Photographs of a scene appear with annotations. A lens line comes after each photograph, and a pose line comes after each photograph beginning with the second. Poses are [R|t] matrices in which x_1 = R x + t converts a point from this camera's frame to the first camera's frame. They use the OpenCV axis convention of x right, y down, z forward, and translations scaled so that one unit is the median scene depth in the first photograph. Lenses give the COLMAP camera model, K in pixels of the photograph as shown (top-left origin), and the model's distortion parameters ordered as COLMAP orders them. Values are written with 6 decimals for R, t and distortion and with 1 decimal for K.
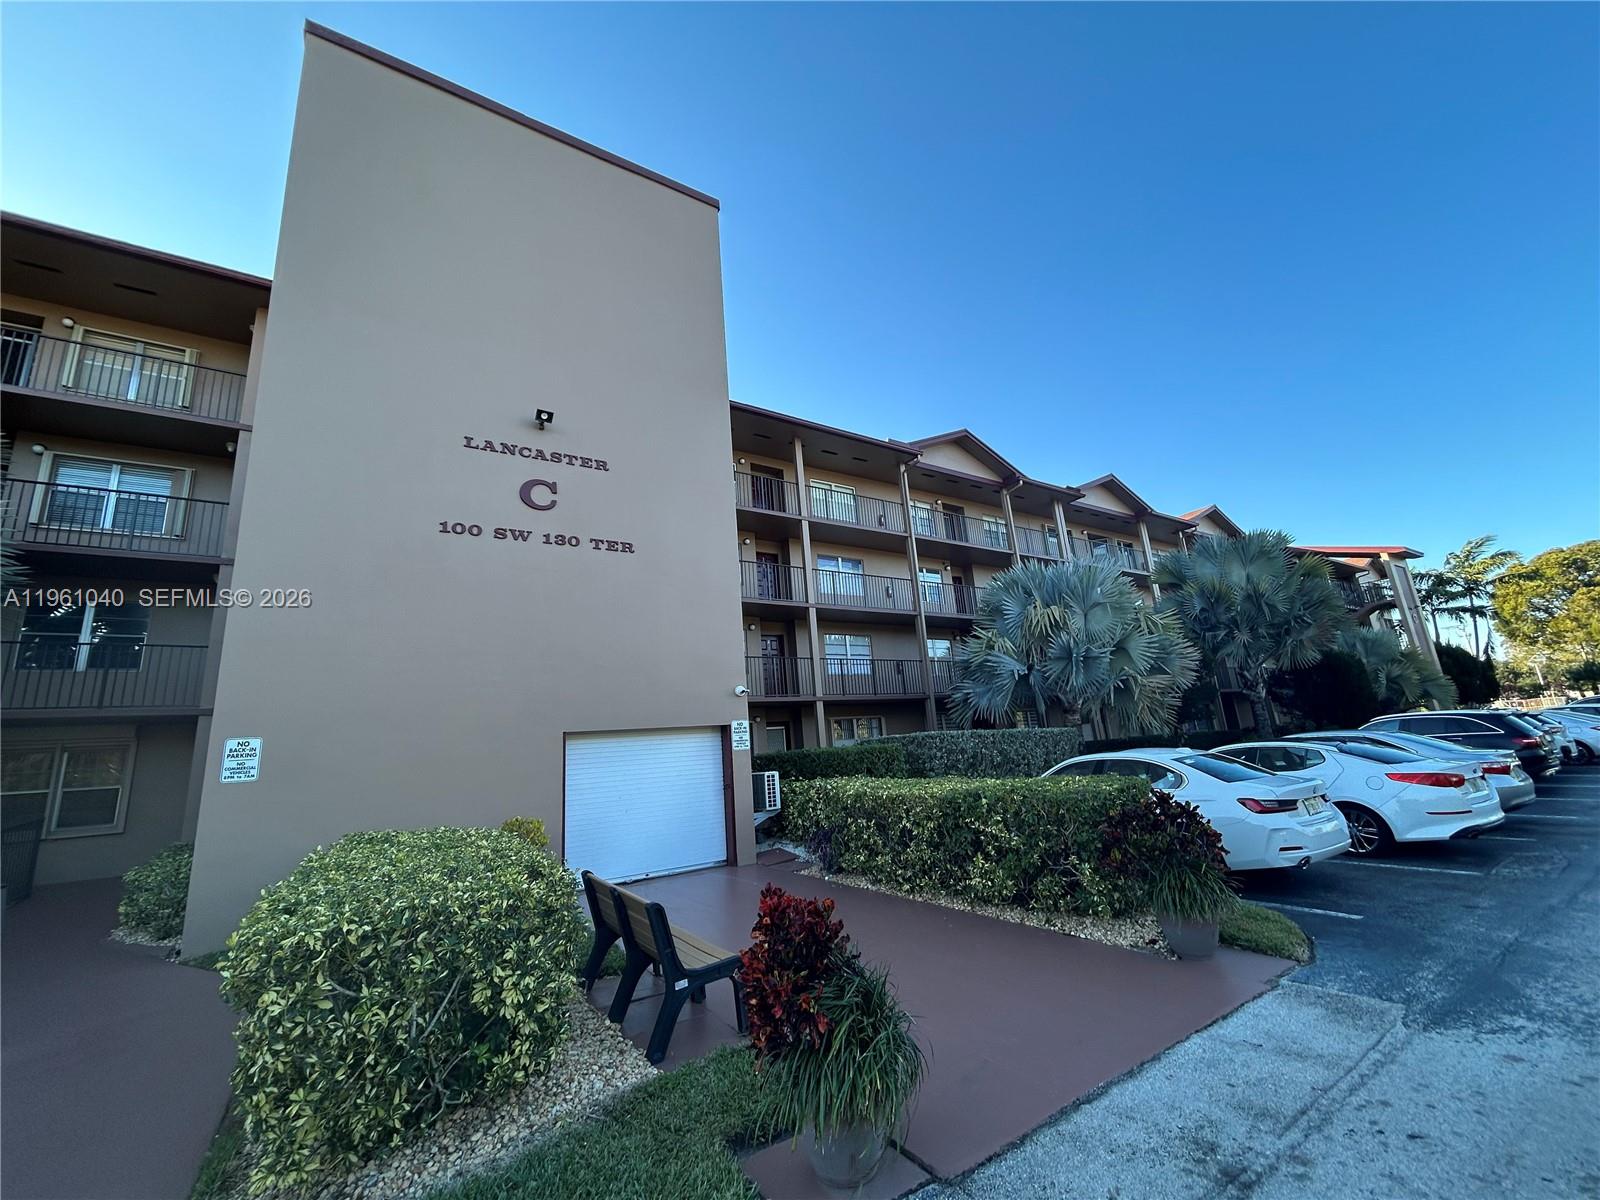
lens RADIAL K [[643.5, 0, 798.6], [0, 643.5, 599.5], [0, 0, 1]] dist [0.000472, 0.000348]
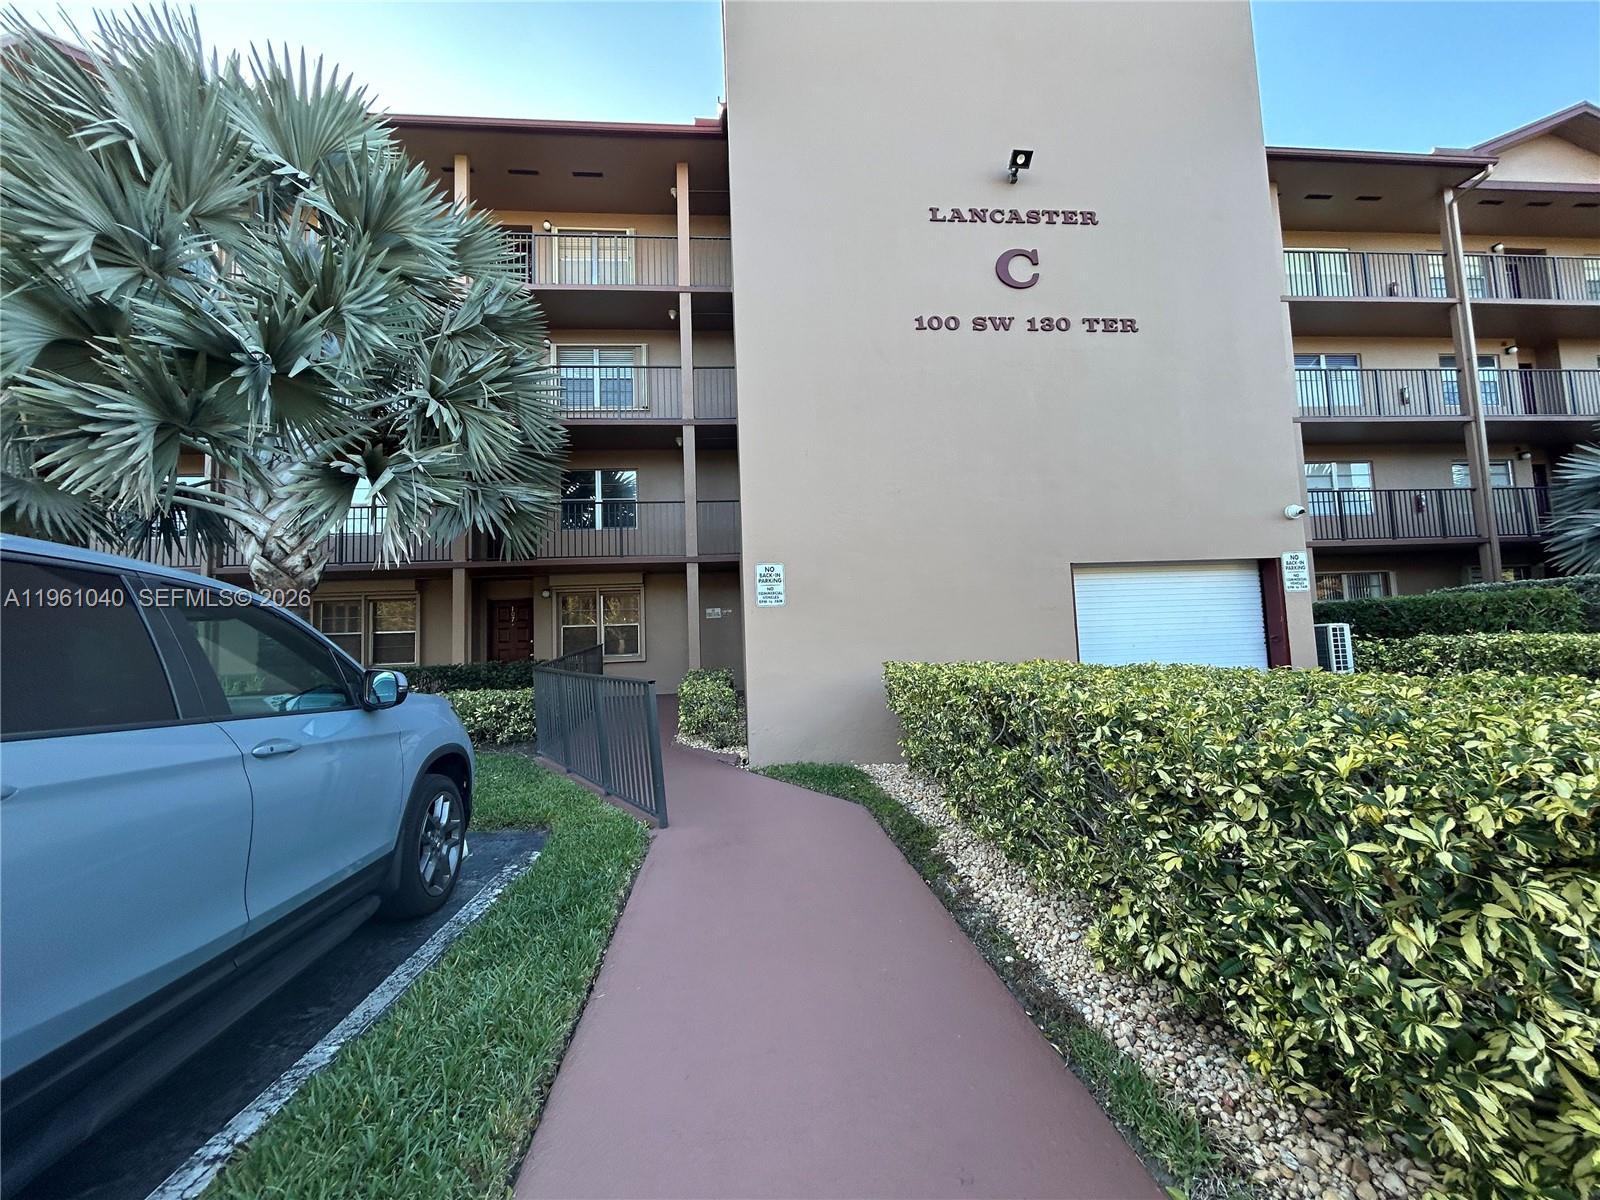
lens RADIAL K [[643.5, 0, 798.6], [0, 643.5, 599.5], [0, 0, 1]] dist [0.000472, 0.000348]
pose [[0.888149, 0.005289, -0.459525, -0.268203], [0.080334, 0.982750, 0.166577, 0.079281], [0.452479, -0.184861, 0.872404, 0.111949]]
